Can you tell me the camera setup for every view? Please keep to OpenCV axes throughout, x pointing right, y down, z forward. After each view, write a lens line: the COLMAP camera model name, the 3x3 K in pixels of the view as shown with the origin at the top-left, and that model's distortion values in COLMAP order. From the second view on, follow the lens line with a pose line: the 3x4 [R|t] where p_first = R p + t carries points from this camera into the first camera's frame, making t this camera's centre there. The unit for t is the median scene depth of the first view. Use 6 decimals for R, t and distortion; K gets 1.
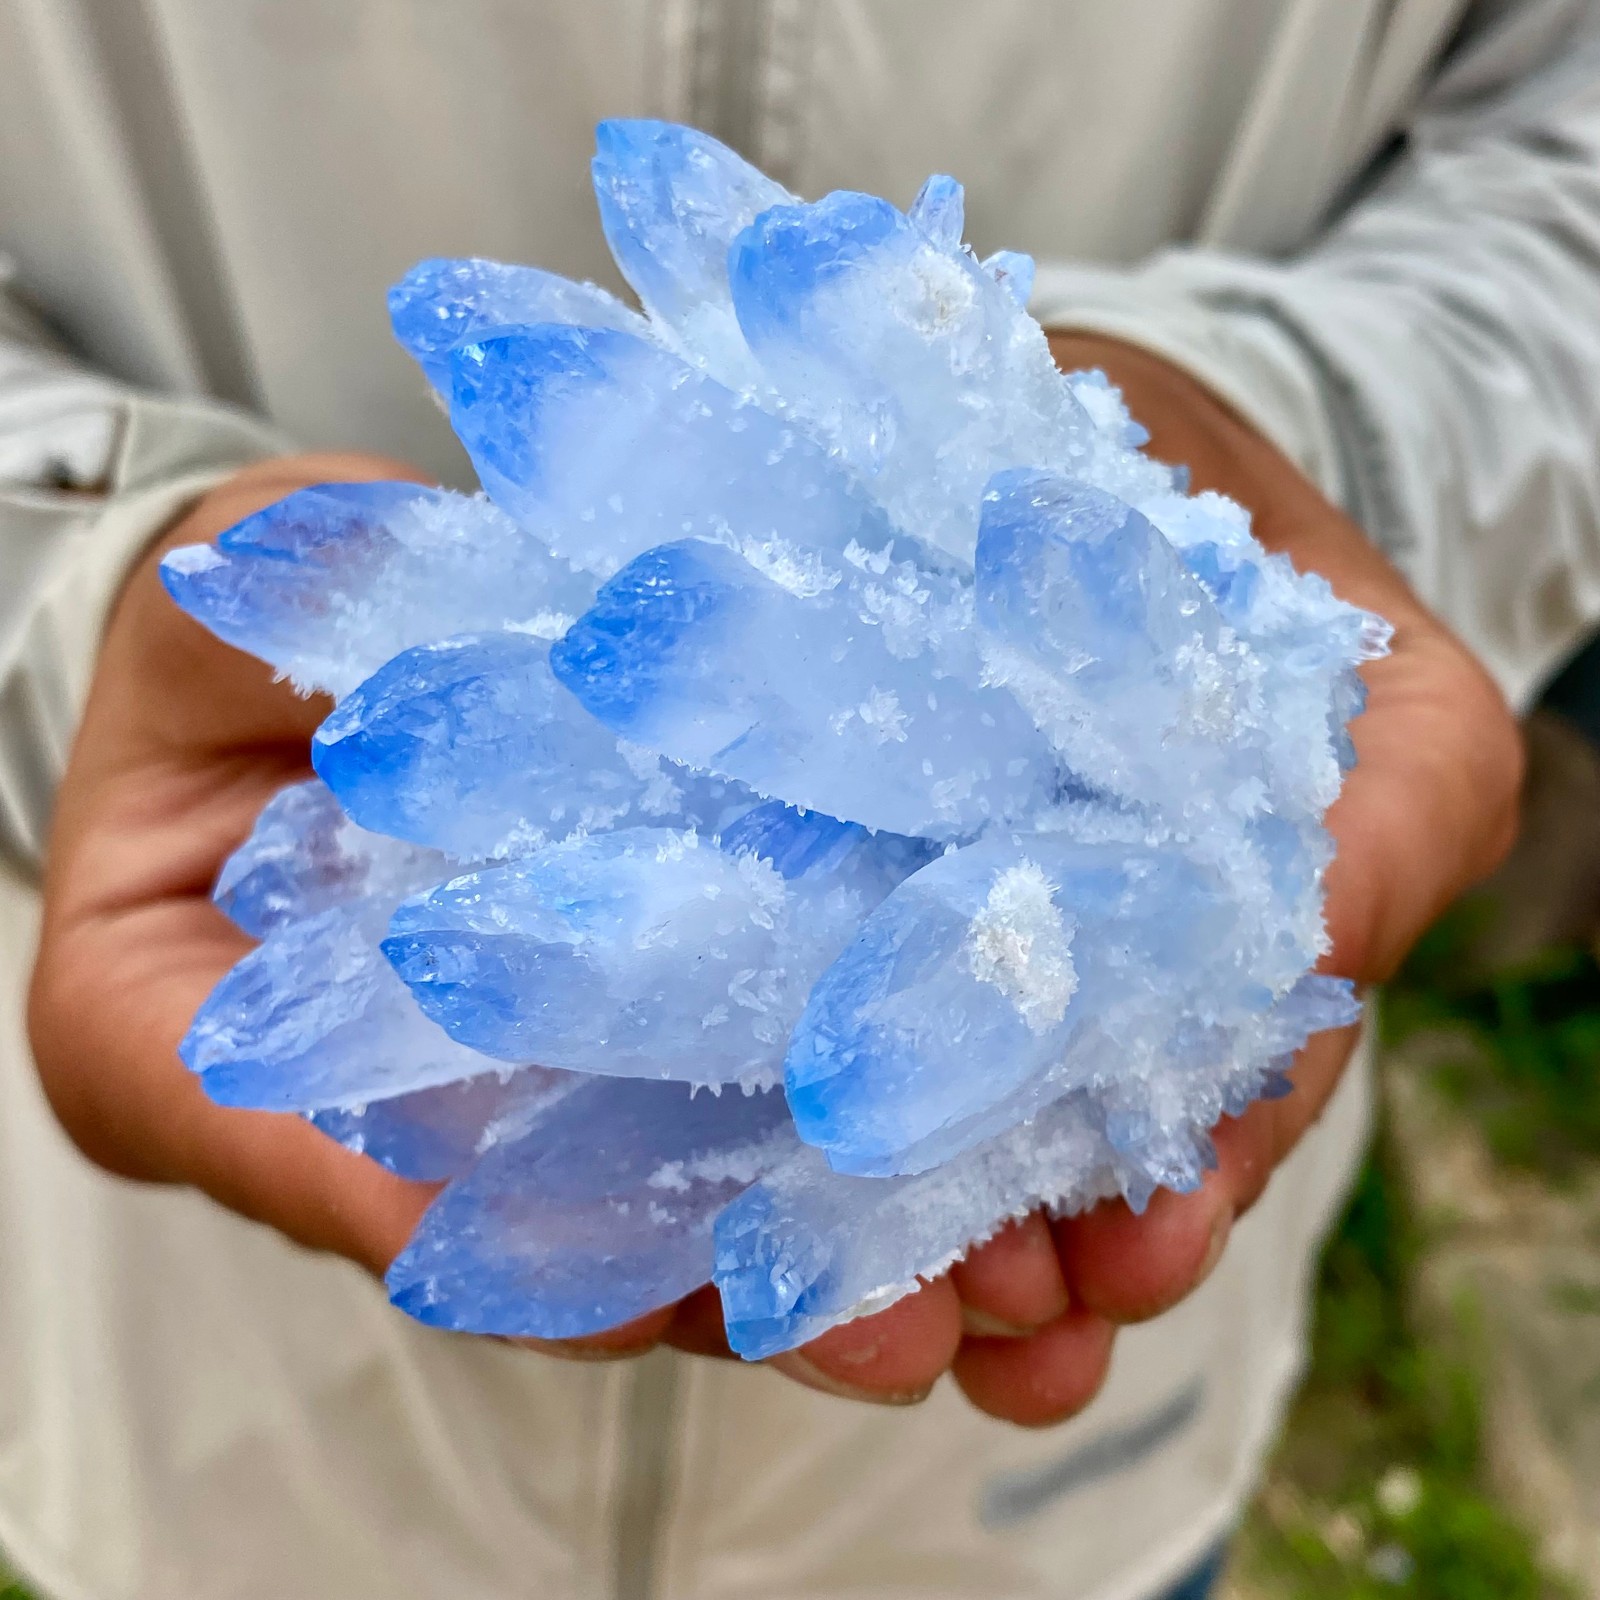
lens RADIAL K [[2297.1, 0, 793.4], [0, 2297.1, 807.0], [0, 0, 1]] dist [0.021686, 0.030593]
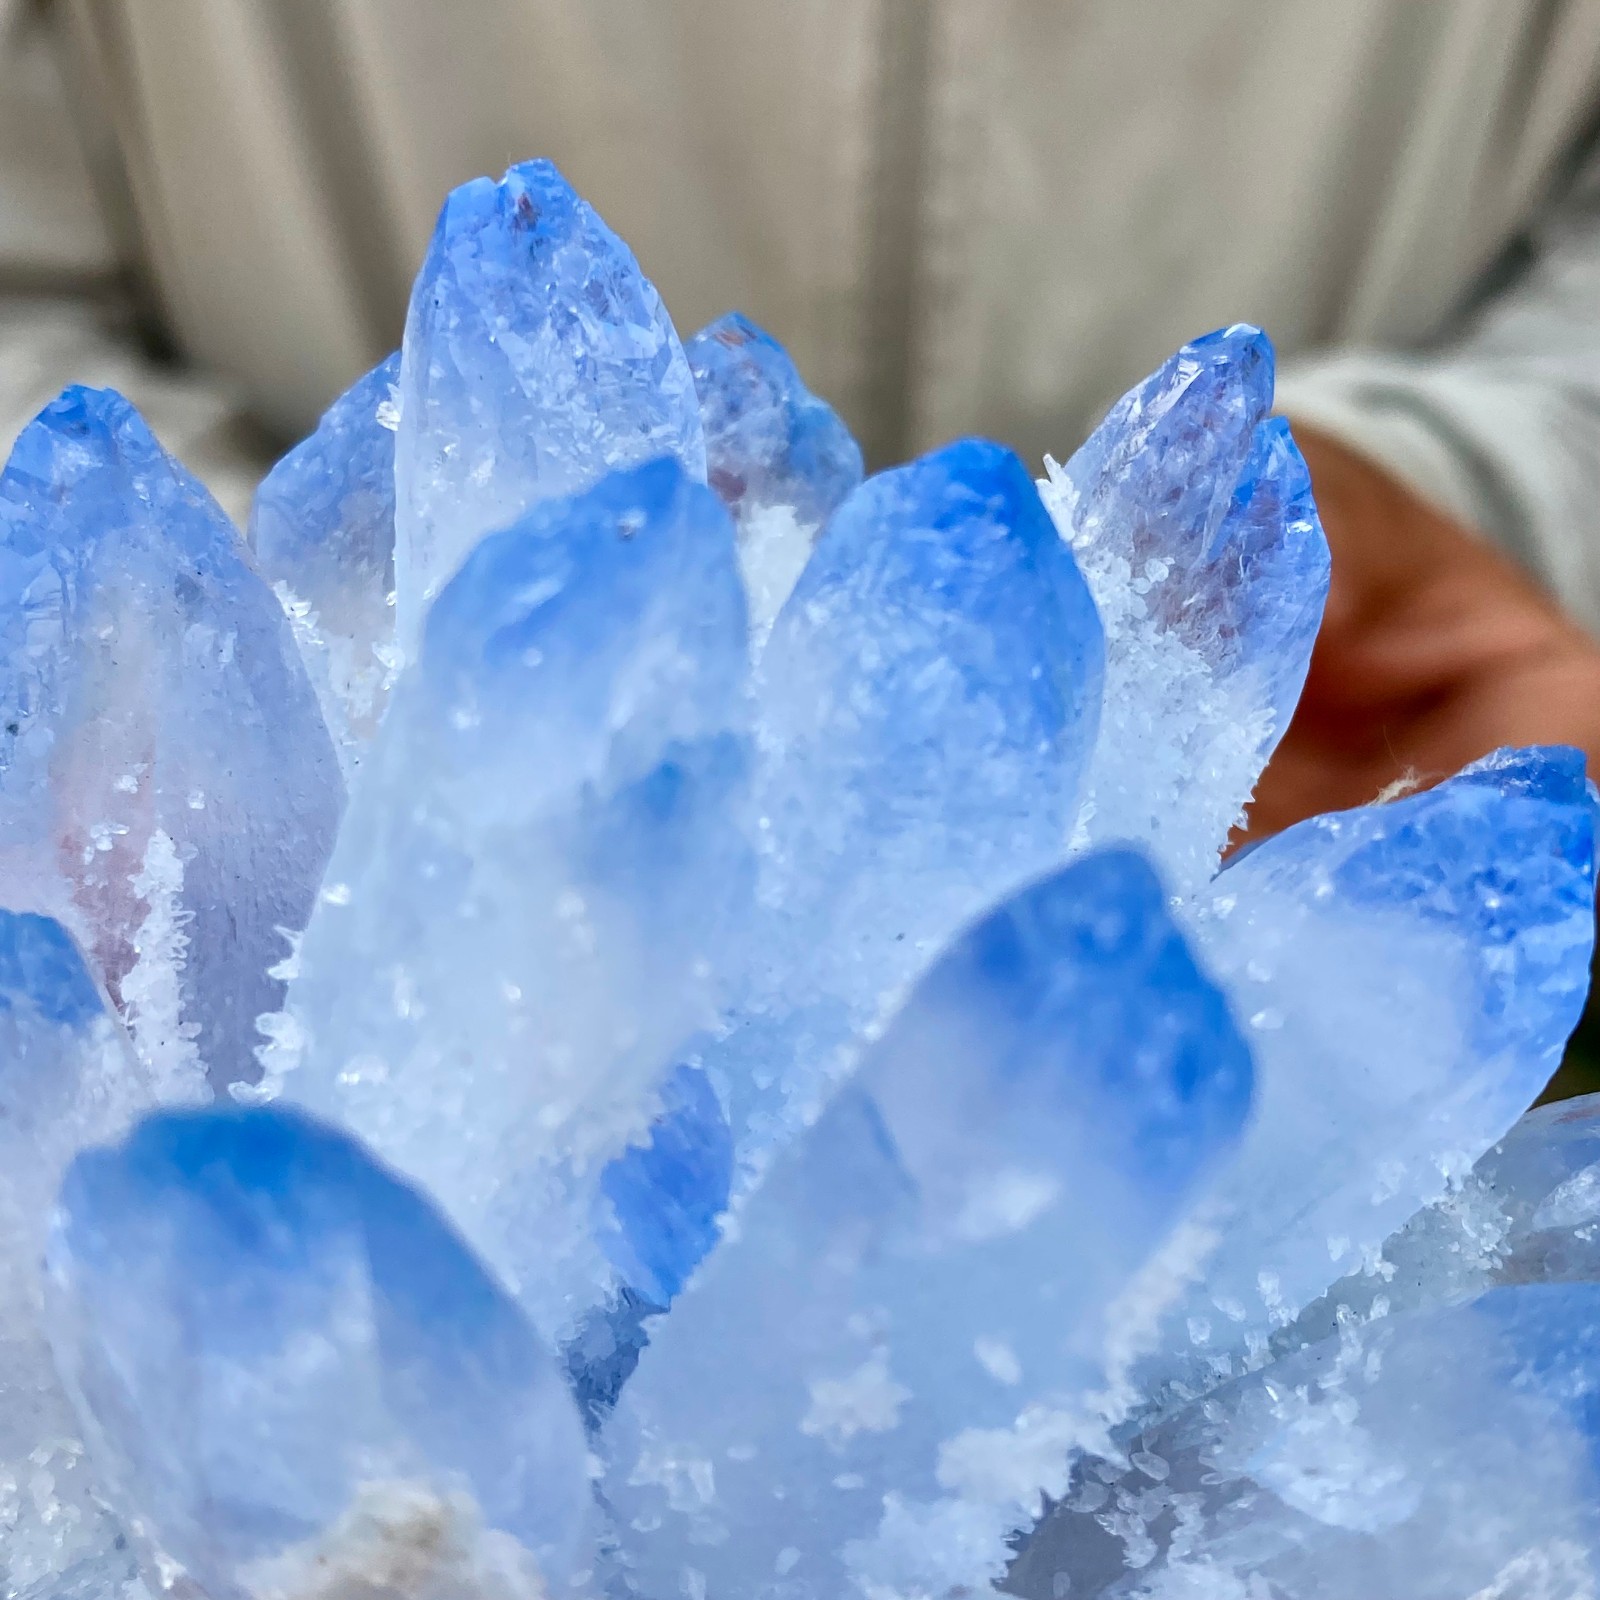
lens RADIAL K [[2297.1, 0, 793.4], [0, 2297.1, 807.0], [0, 0, 1]] dist [0.021686, 0.030593]
pose [[-0.209802, 0.967043, -0.144258, -0.016183], [-0.972221, -0.221994, -0.074198, 0.044800], [-0.103777, 0.124684, 0.986754, 0.371892]]
